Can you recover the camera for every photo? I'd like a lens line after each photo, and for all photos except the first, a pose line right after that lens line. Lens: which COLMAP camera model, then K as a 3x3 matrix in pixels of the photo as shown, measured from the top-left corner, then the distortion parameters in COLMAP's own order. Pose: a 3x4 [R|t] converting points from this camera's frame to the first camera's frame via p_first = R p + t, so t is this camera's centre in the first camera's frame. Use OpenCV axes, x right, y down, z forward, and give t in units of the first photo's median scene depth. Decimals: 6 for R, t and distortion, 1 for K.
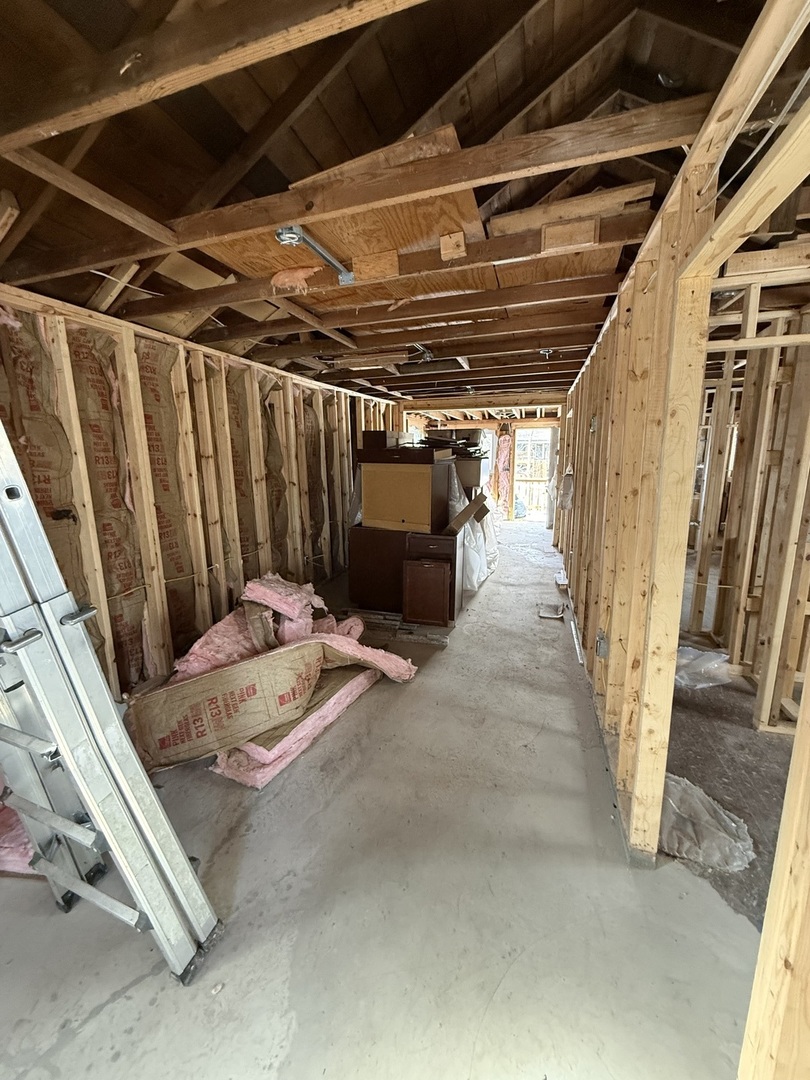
lens RADIAL K [[432.8, 0, 404.4], [0, 432.8, 539.6], [0, 0, 1]] dist [0.000874, -0.000102]
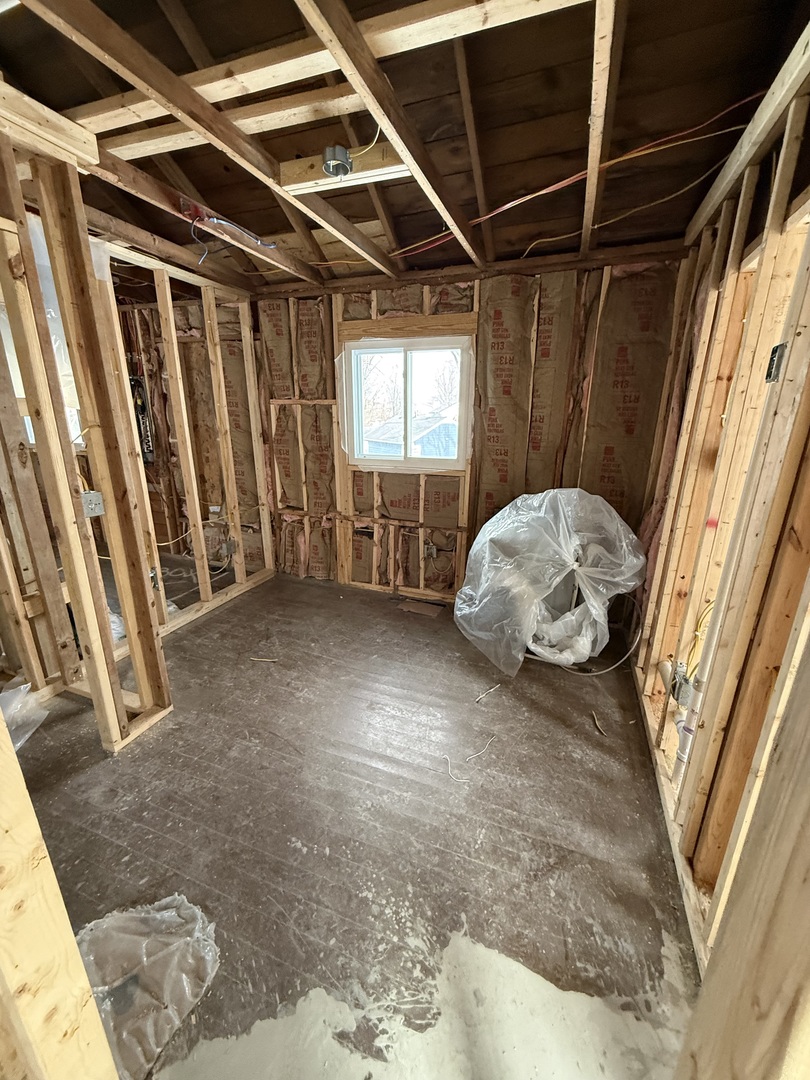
lens RADIAL K [[432.8, 0, 401.3], [0, 432.8, 538.1], [0, 0, 1]] dist [0.000874, -0.000102]
pose [[0.057928, -0.283299, 0.957281, 0.165787], [0.173764, 0.947115, 0.269776, -0.051774], [-0.983082, 0.150714, 0.104092, 0.287169]]
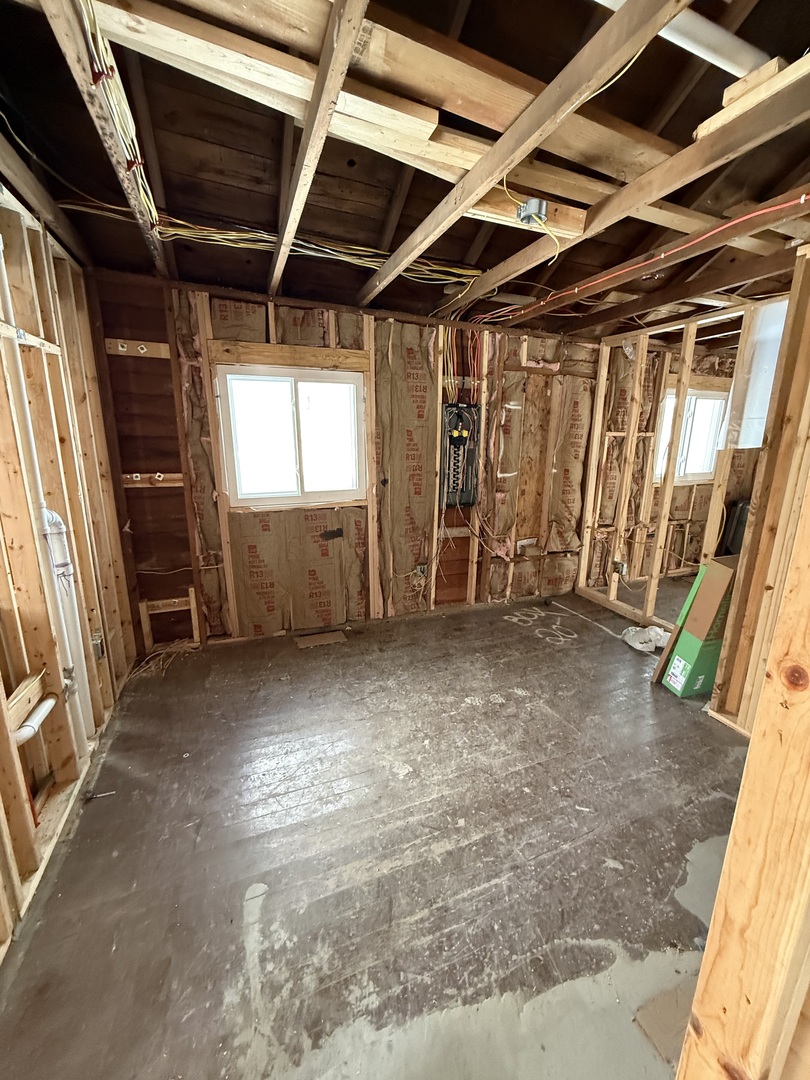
lens RADIAL K [[432.8, 0, 400.8], [0, 432.8, 538.5], [0, 0, 1]] dist [0.000874, -0.000102]
pose [[-0.634850, -0.167646, 0.754228, 0.388927], [0.138990, 0.935471, 0.324923, -0.179931], [-0.760031, 0.311108, -0.570583, 1.002511]]
